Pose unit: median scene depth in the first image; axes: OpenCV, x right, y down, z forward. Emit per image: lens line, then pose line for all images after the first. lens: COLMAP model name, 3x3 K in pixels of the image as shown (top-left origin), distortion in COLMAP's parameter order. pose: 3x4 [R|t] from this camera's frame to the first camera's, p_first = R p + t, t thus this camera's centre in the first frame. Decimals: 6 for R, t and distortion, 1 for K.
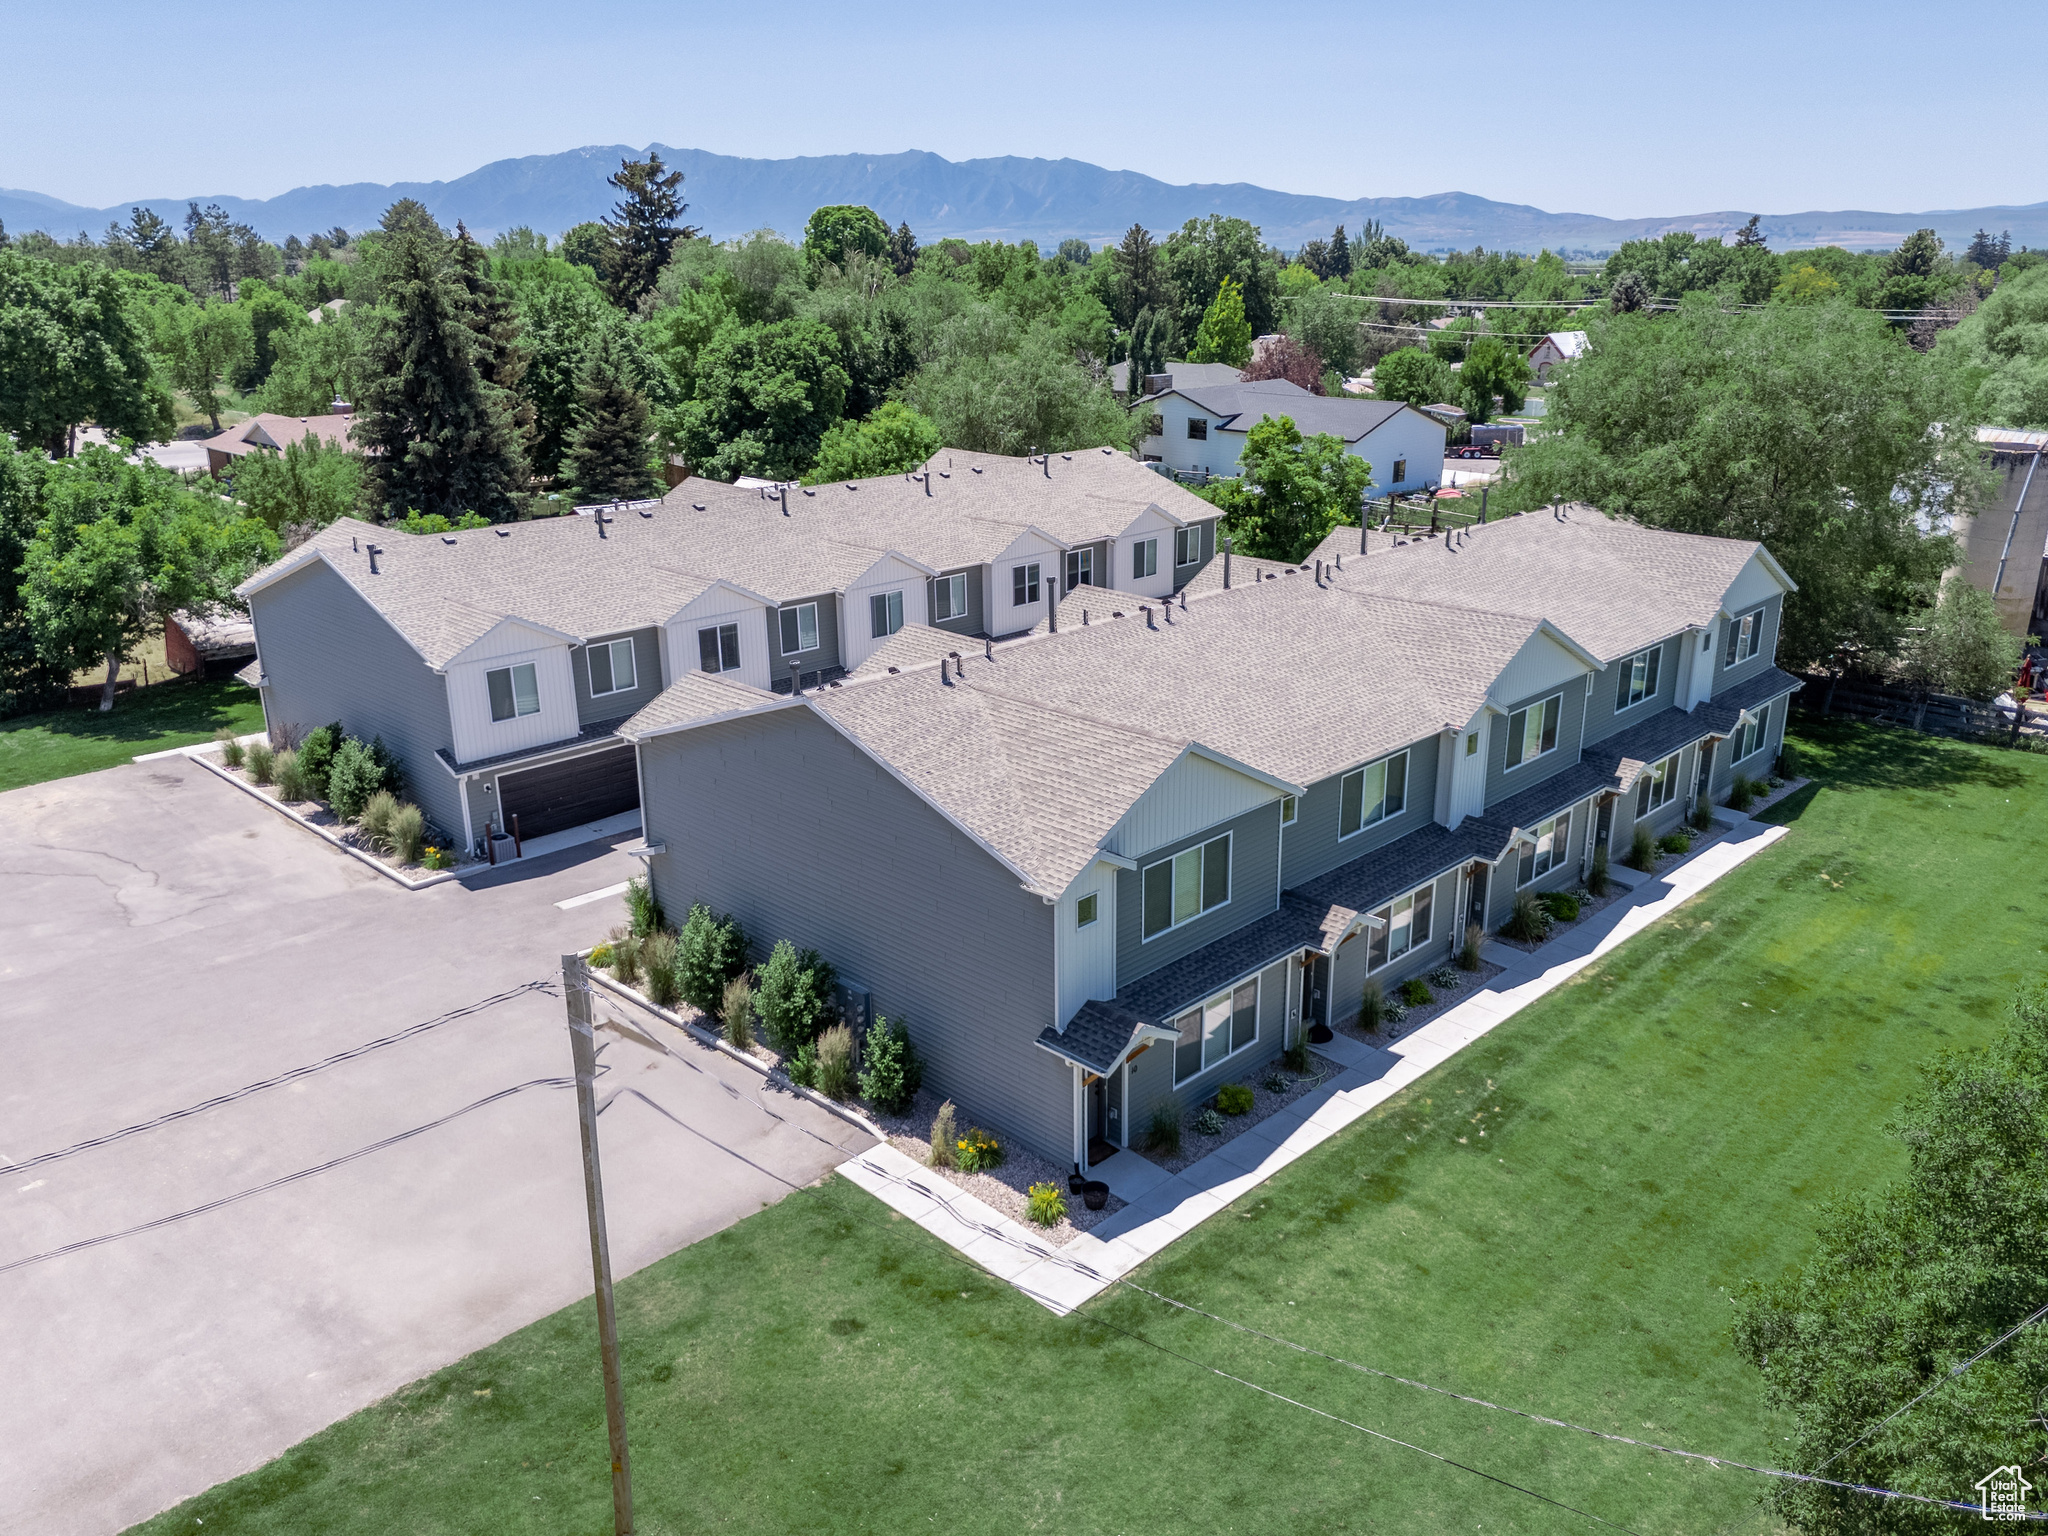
lens RADIAL K [[1553.0, 0, 1040.8], [0, 1553.0, 770.0], [0, 0, 1]] dist [0.078668, -0.093053]
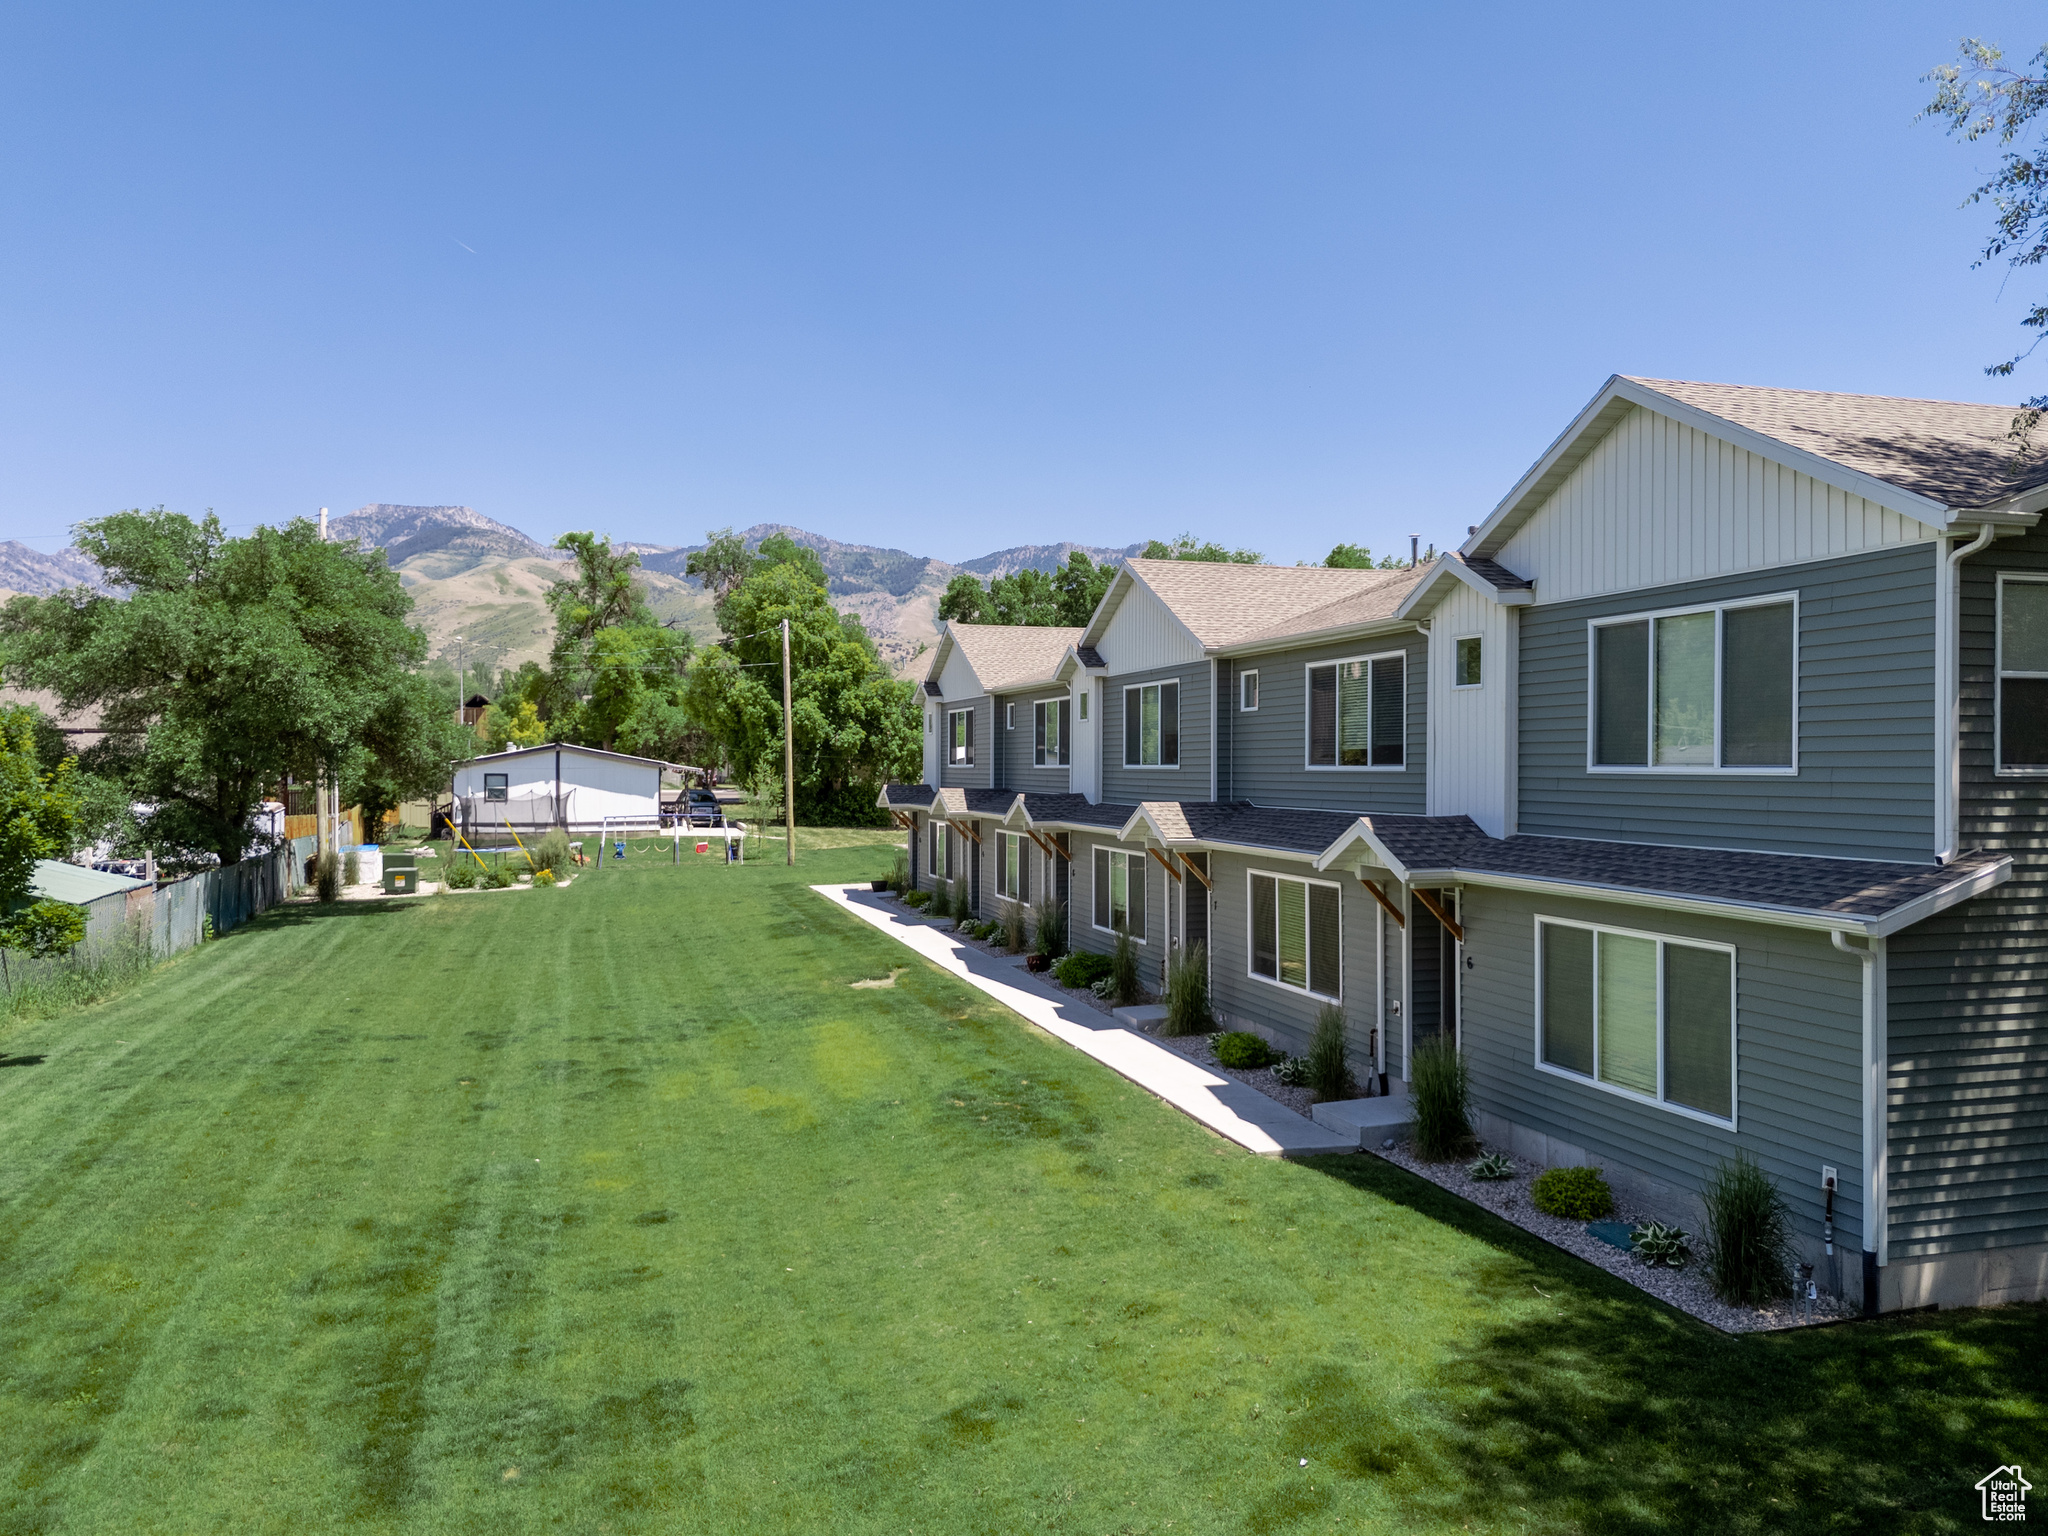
lens RADIAL K [[1532.1, 0, 1089.9], [0, 1532.1, 771.0], [0, 0, 1]] dist [-0.003747, -0.006813]
pose [[-0.456008, 0.004630, -0.889964, 0.893349], [-0.285475, 0.946385, 0.151197, -0.095021], [0.842948, 0.323009, -0.430237, 1.218699]]
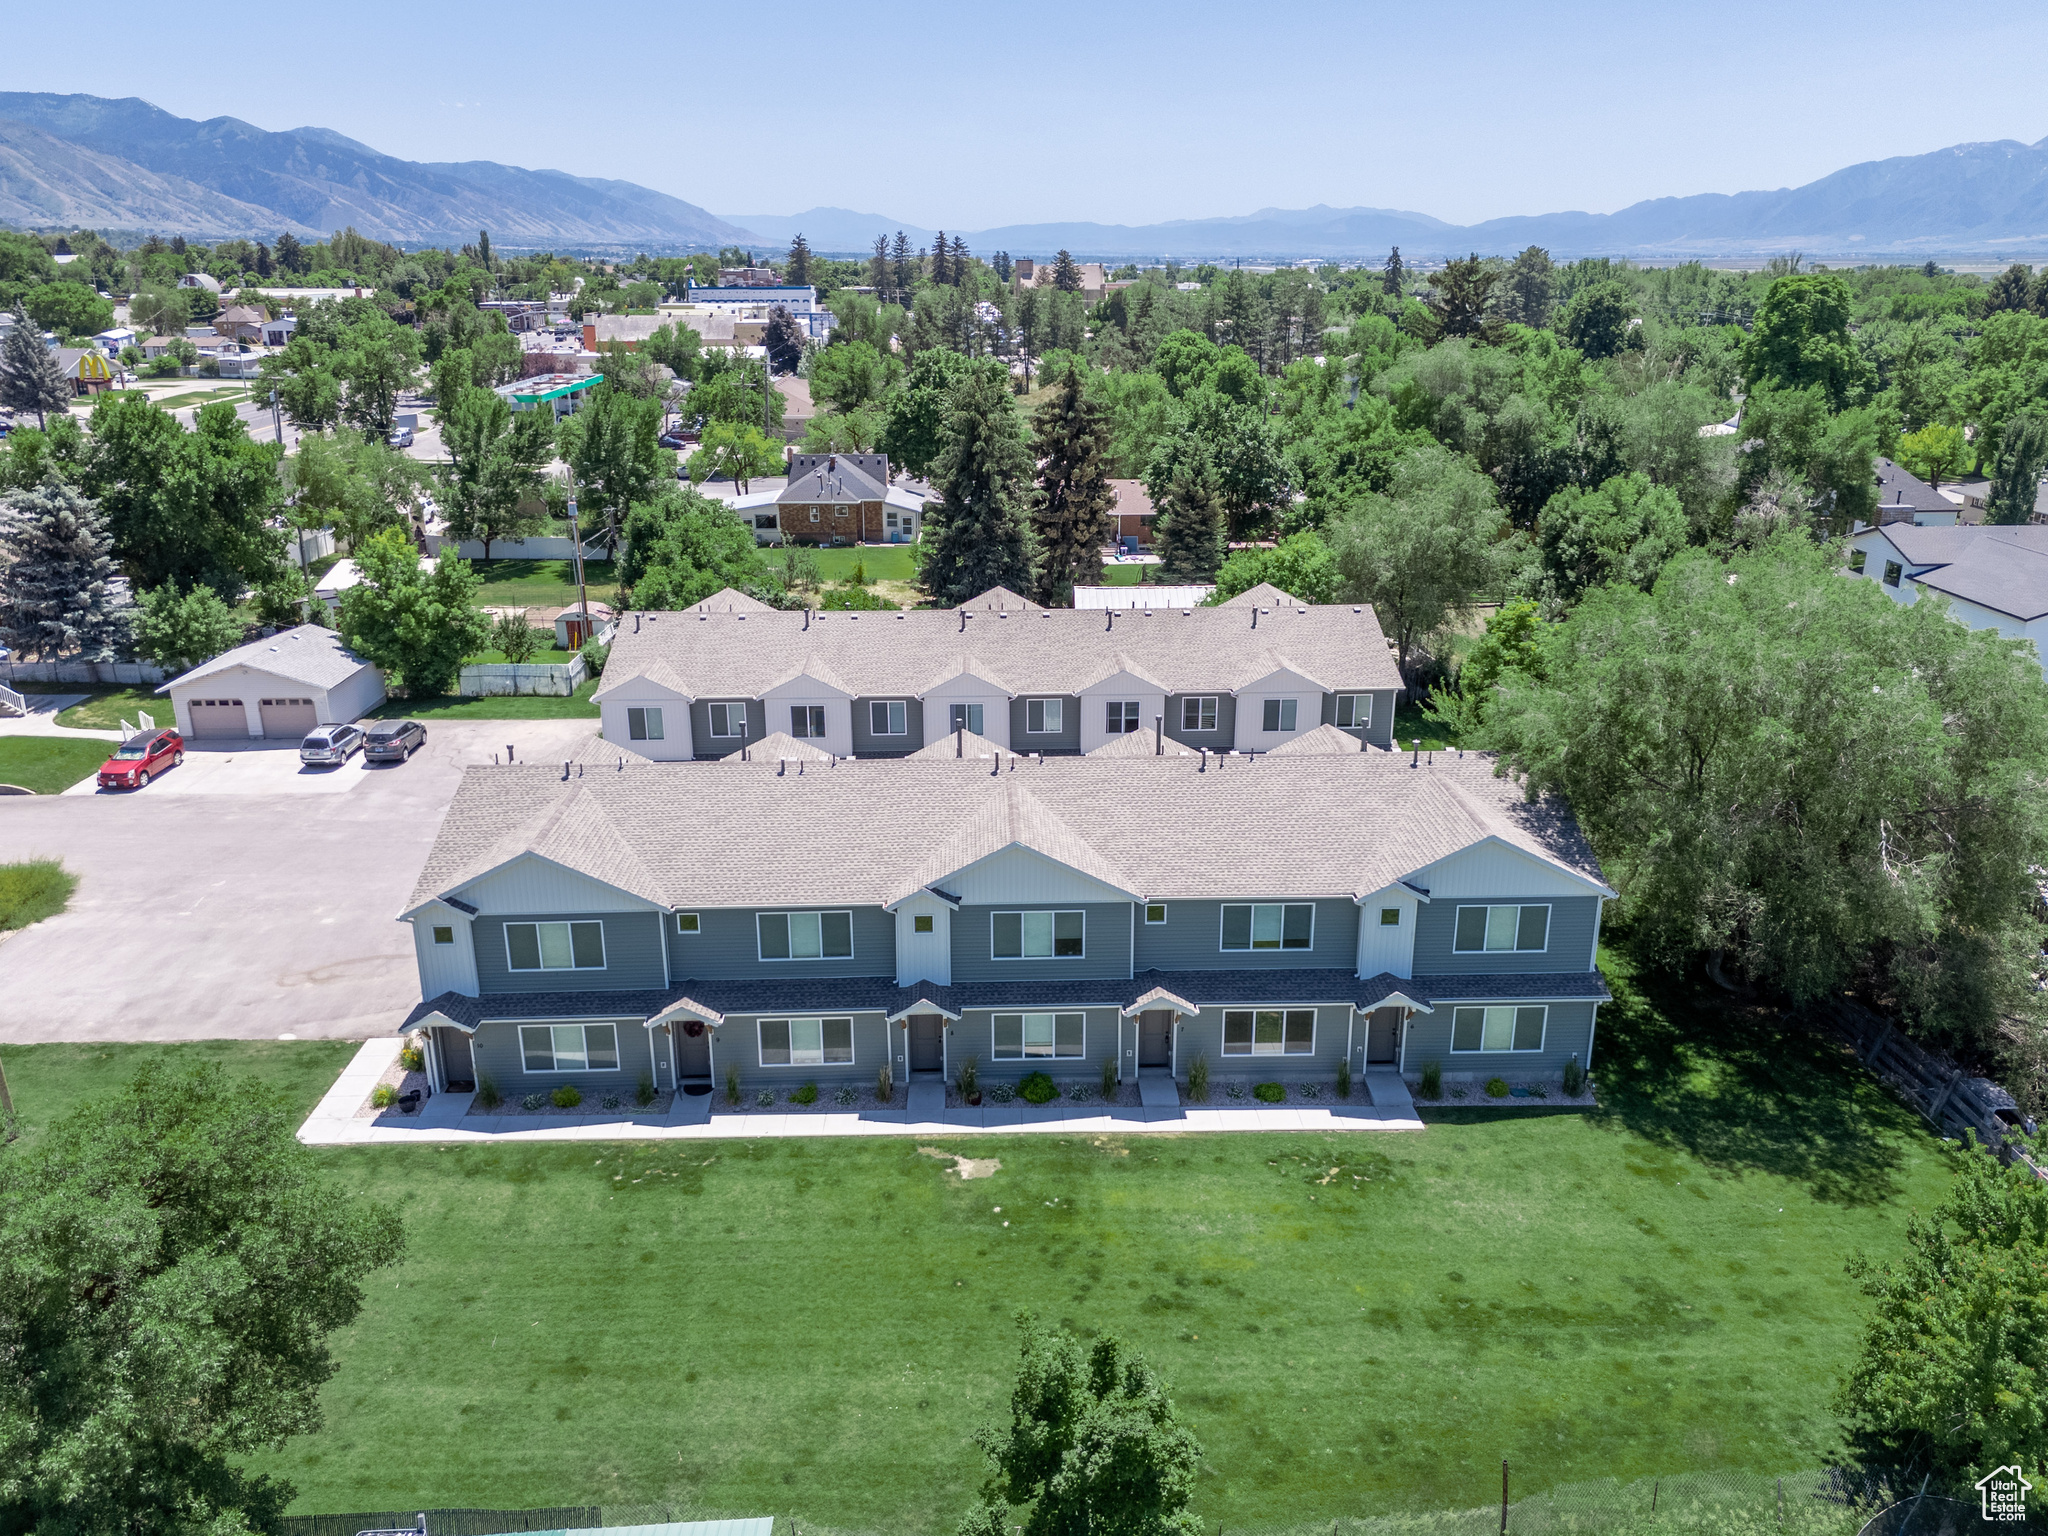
lens RADIAL K [[1526.0, 0, 1031.4], [0, 1526.0, 763.7], [0, 0, 1]] dist [0.058998, -0.050520]
pose [[0.718344, 0.216717, -0.661072, 0.979798], [-0.219535, 0.972303, 0.080193, -0.224577], [0.660142, 0.087522, 0.746025, 0.139481]]
